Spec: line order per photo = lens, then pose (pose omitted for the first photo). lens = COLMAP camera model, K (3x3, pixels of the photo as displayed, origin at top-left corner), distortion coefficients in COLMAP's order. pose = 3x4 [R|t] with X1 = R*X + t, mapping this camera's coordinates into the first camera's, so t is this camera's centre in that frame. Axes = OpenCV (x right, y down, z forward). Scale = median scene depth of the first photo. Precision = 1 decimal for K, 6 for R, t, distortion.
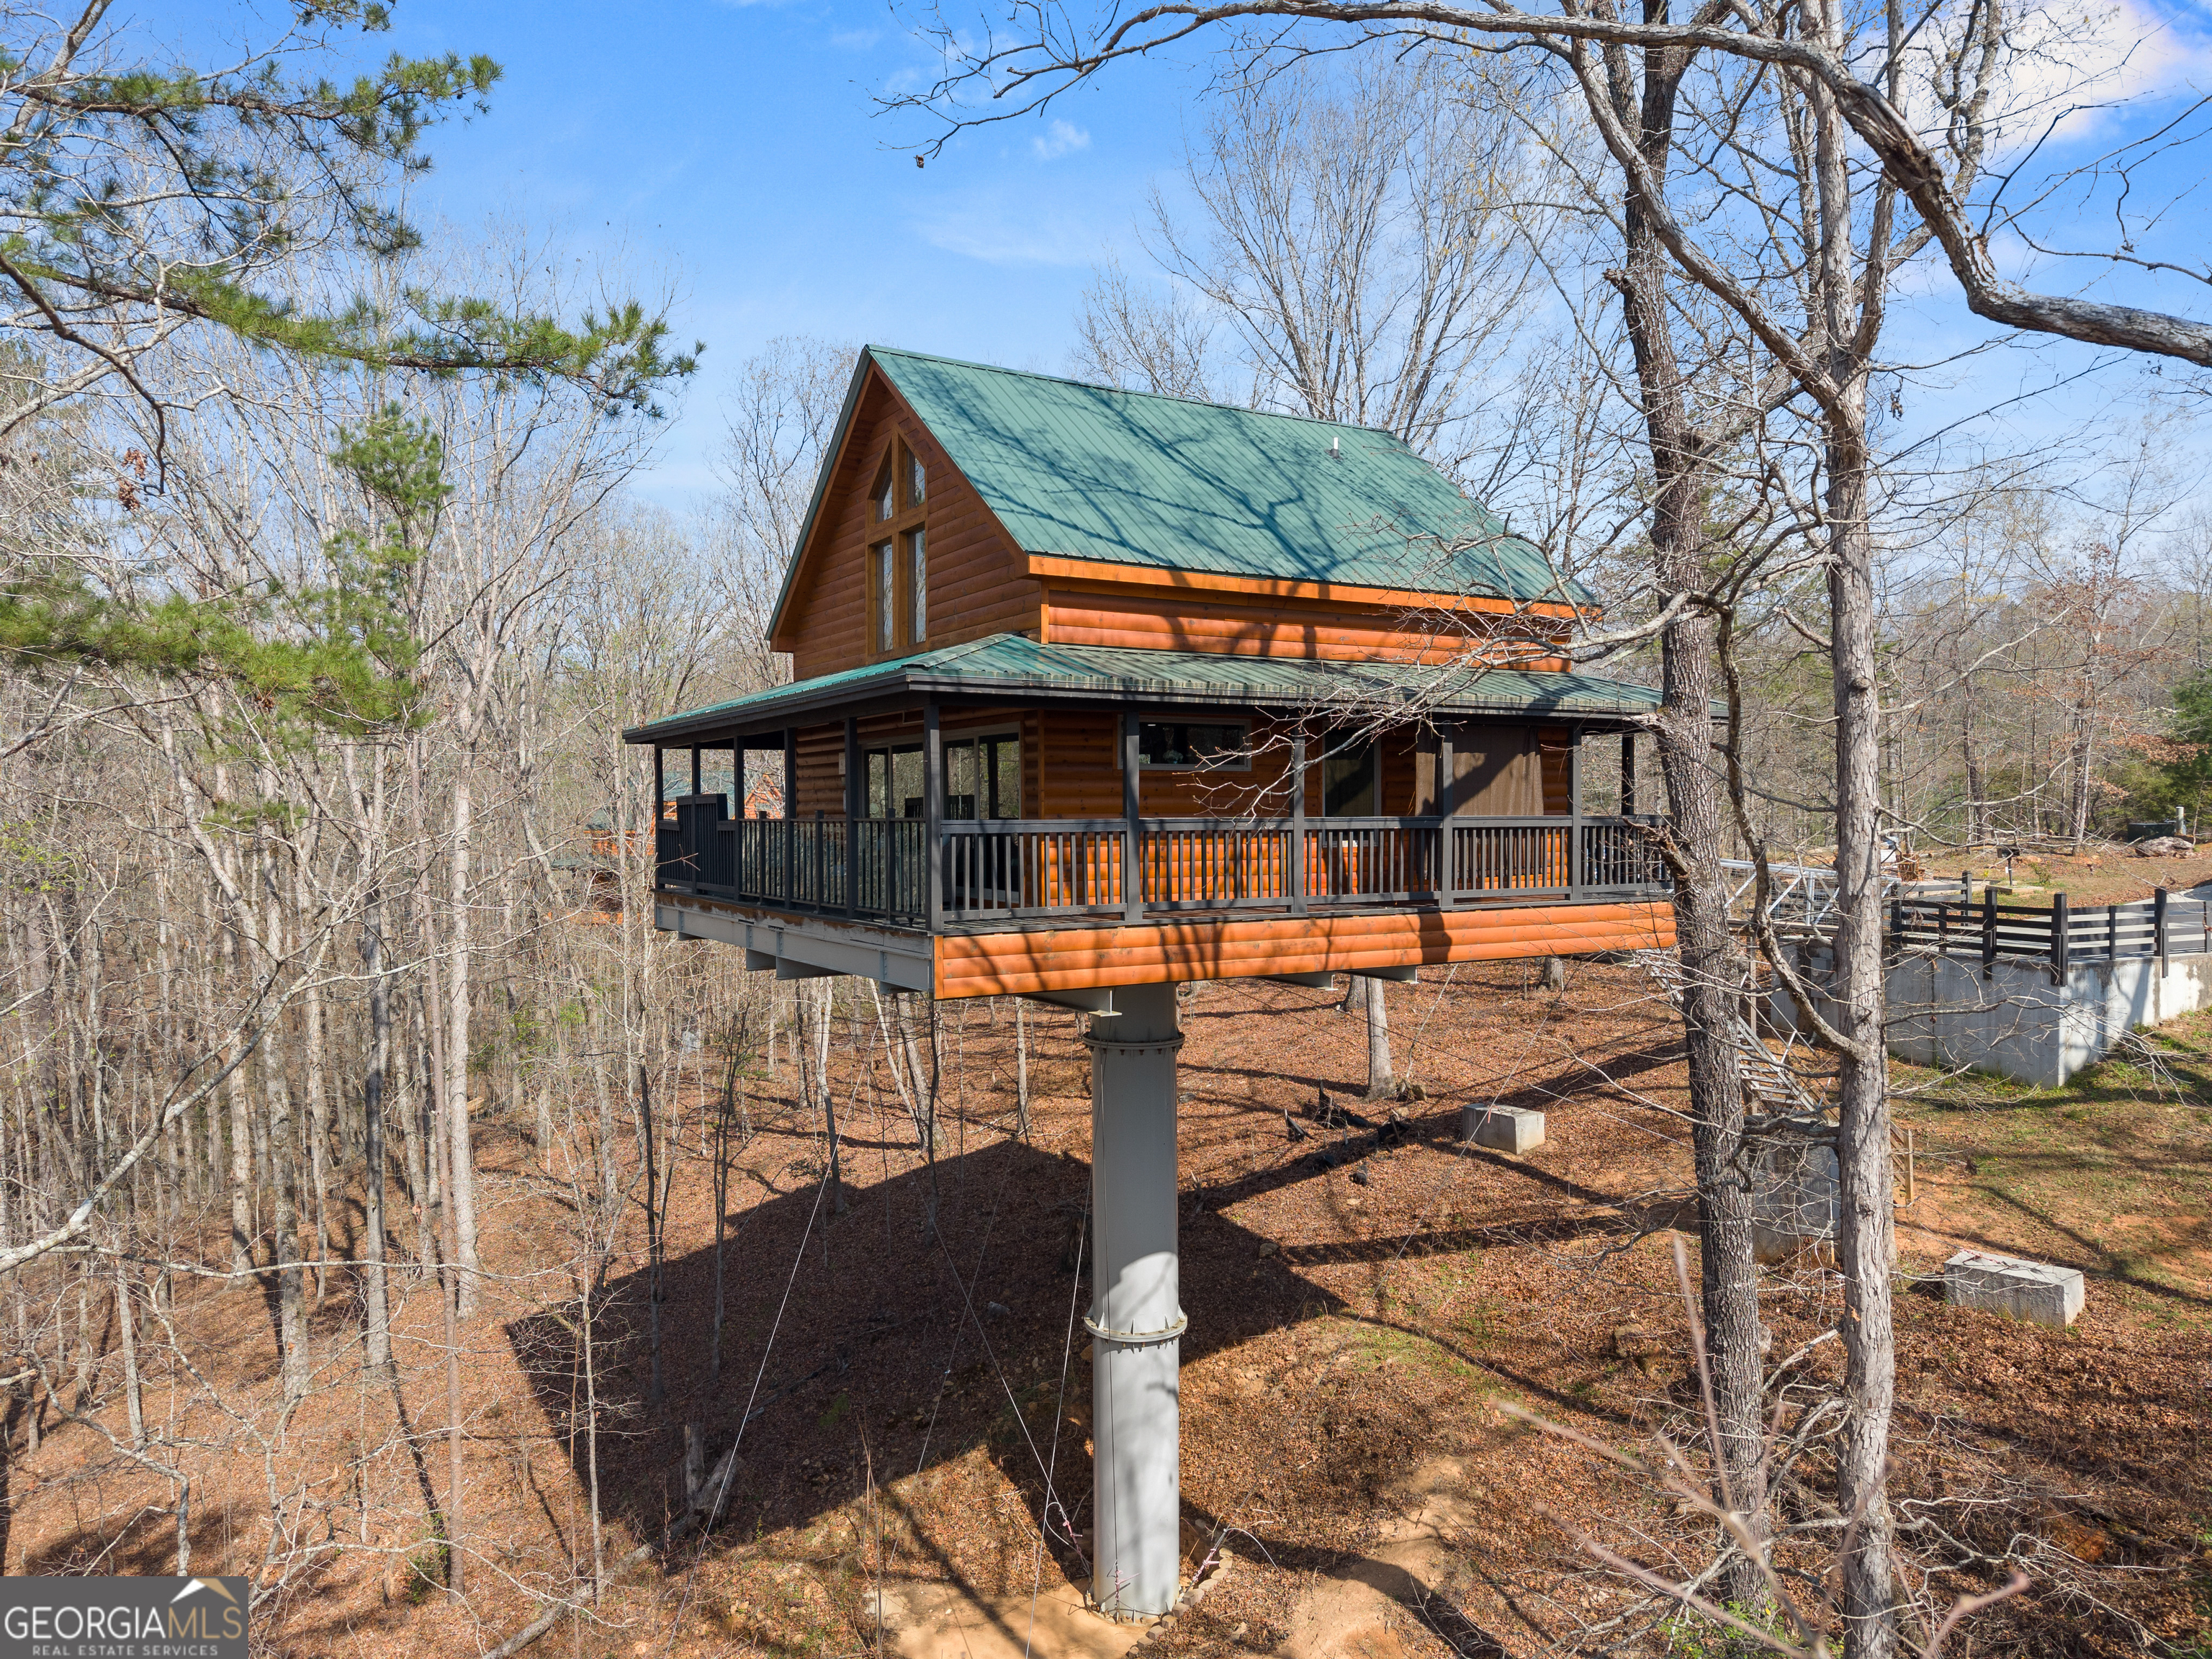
lens RADIAL K [[1506.8, 0, 1106.0], [0, 1506.8, 829.5], [0, 0, 1]] dist [0.004296, -0.002486]
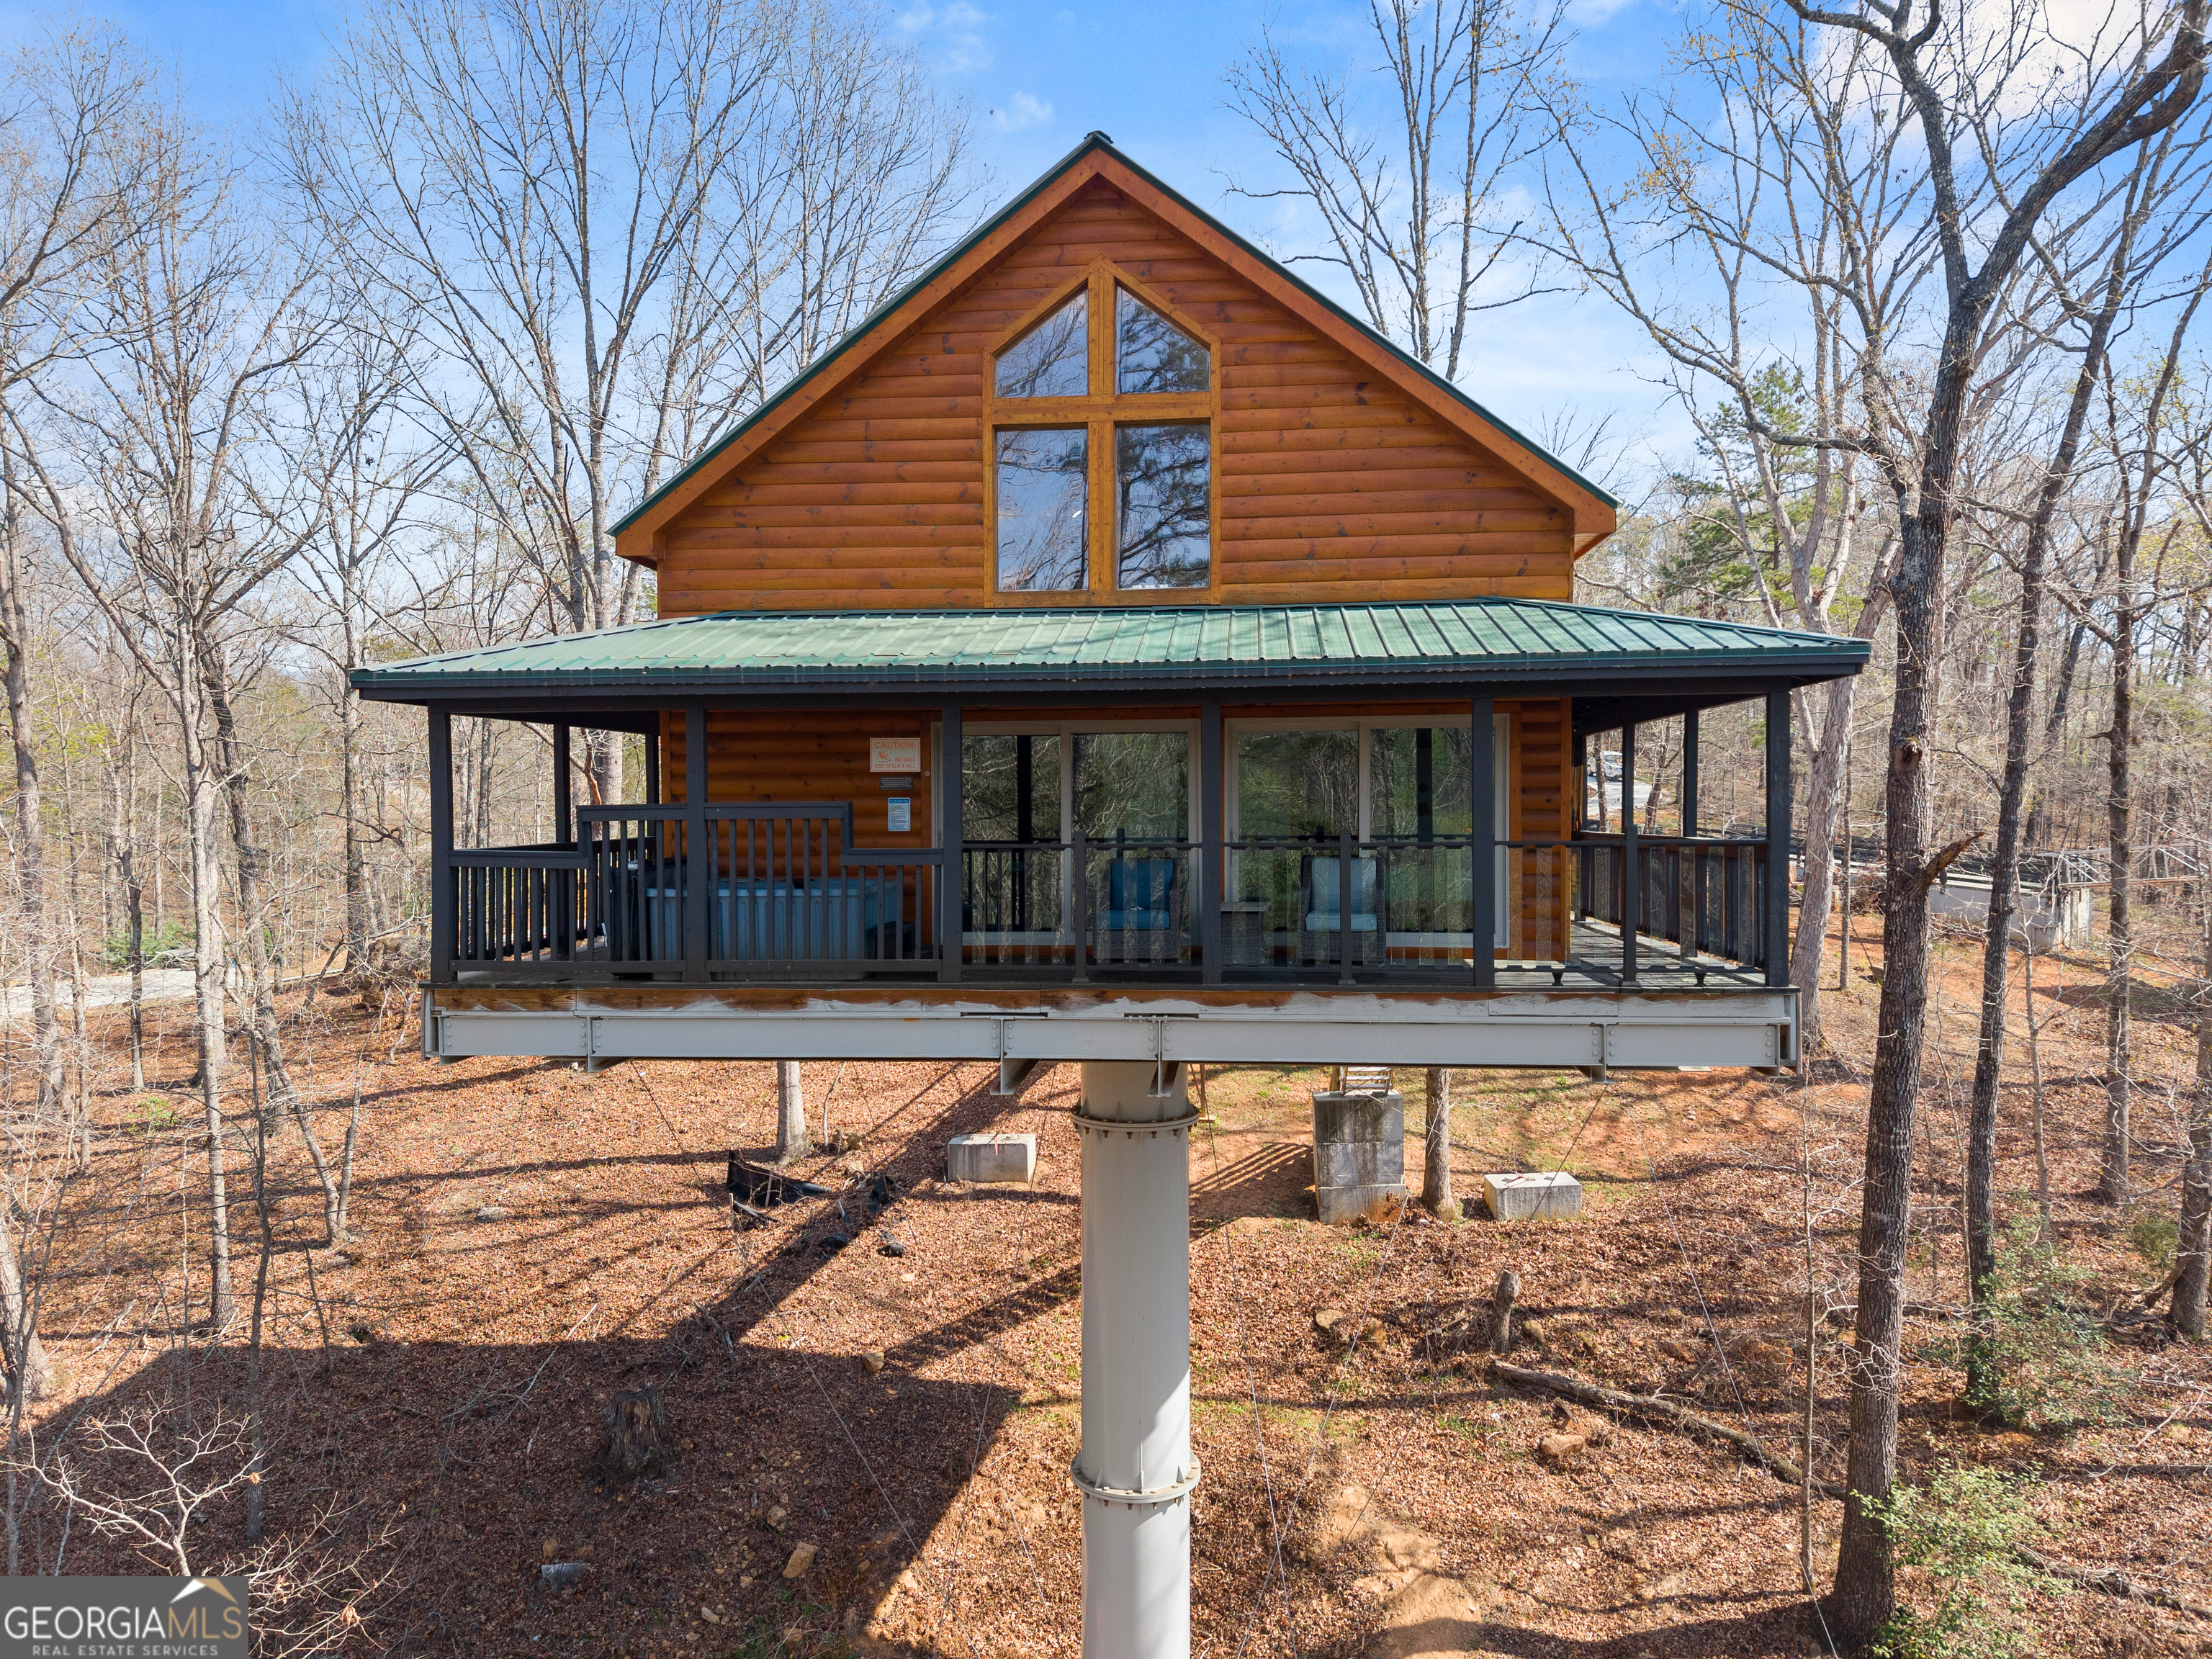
lens RADIAL K [[1506.8, 0, 1106.0], [0, 1506.8, 829.5], [0, 0, 1]] dist [0.004296, -0.002486]
pose [[0.581454, -0.013551, 0.813467, -0.563601], [0.015410, 0.999865, 0.005642, -0.013297], [-0.813434, 0.009255, 0.581584, 0.493956]]
